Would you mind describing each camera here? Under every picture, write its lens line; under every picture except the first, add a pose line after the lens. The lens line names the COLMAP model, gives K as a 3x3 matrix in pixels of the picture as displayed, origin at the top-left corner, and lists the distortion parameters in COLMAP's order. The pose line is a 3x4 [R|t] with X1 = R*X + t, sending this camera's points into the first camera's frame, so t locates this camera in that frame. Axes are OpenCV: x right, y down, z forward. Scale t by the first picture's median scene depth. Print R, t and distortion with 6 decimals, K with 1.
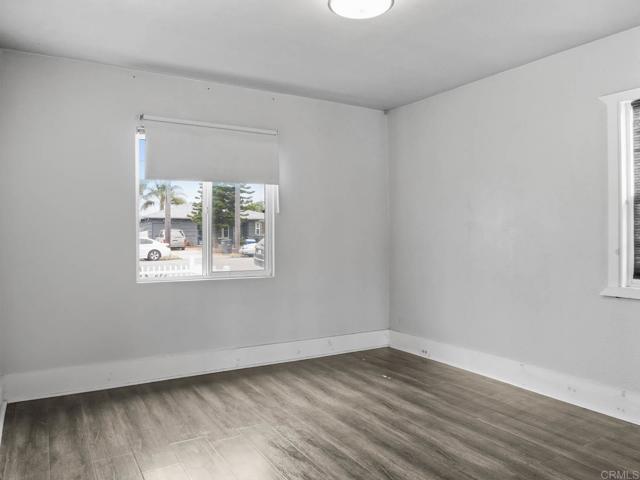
lens RADIAL K [[457.0, 0, 318.3], [0, 457.0, 238.9], [0, 0, 1]] dist [-0.059035, 0.033397]
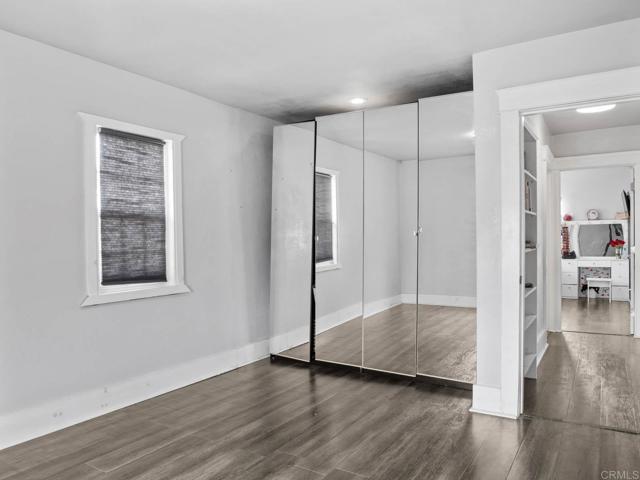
lens RADIAL K [[457.0, 0, 317.6], [0, 457.0, 242.6], [0, 0, 1]] dist [-0.059035, 0.033397]
pose [[-0.441738, 0.000595, 0.897144, -0.547912], [0.017197, 0.999822, 0.007805, -0.018082], [-0.896979, 0.018876, -0.441670, 1.010223]]
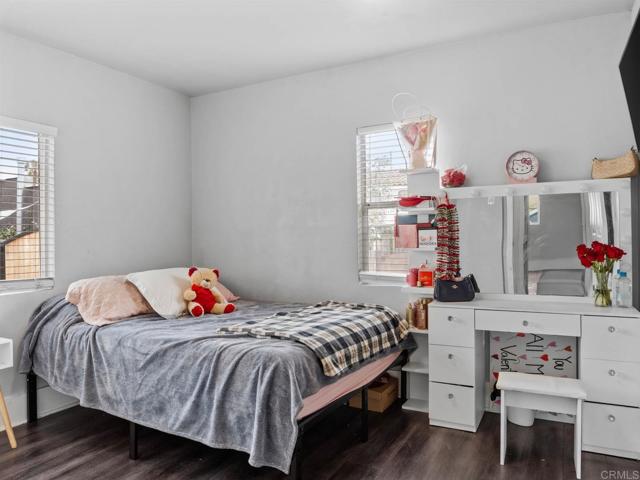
lens RADIAL K [[457.0, 0, 320.1], [0, 457.0, 238.9], [0, 0, 1]] dist [-0.059035, 0.033397]
pose [[-0.506003, 0.012682, 0.862438, -0.314766], [0.006499, 0.999920, -0.010890, -0.011716], [-0.862507, 0.000095, -0.506045, 0.621317]]
